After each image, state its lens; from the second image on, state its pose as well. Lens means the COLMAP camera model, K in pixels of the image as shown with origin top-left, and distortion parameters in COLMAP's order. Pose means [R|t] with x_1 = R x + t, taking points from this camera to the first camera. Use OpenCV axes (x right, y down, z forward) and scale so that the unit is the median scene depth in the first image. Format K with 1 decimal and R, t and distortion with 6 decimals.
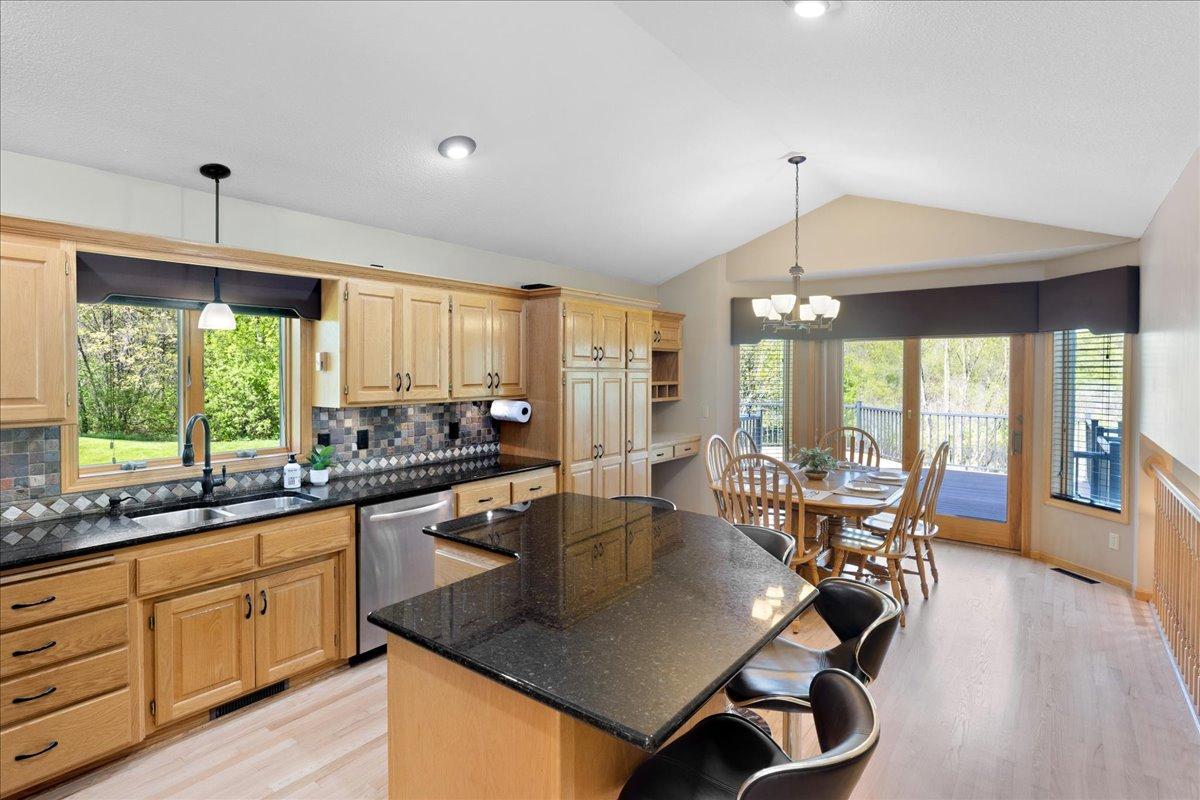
lens RADIAL K [[596.7, 0, 603.6], [0, 596.7, 378.5], [0, 0, 1]] dist [0.001452, -0.000252]
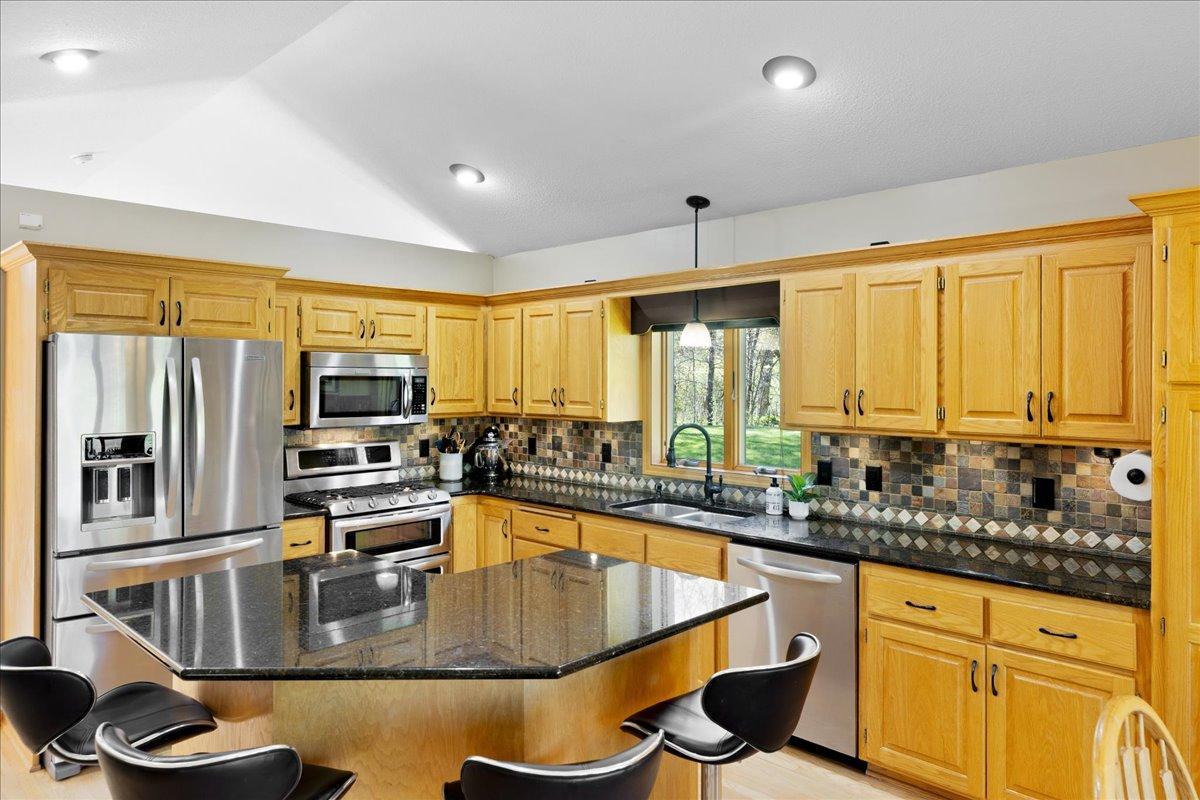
lens RADIAL K [[772.7, 0, 596.7], [0, 772.7, 386.0], [0, 0, 1]] dist [0.006647, -0.001304]
pose [[-0.119682, 0.005417, -0.992797, 0.806235], [-0.018480, 0.999800, 0.007683, -0.019182], [0.992640, 0.019267, -0.119558, 1.029571]]
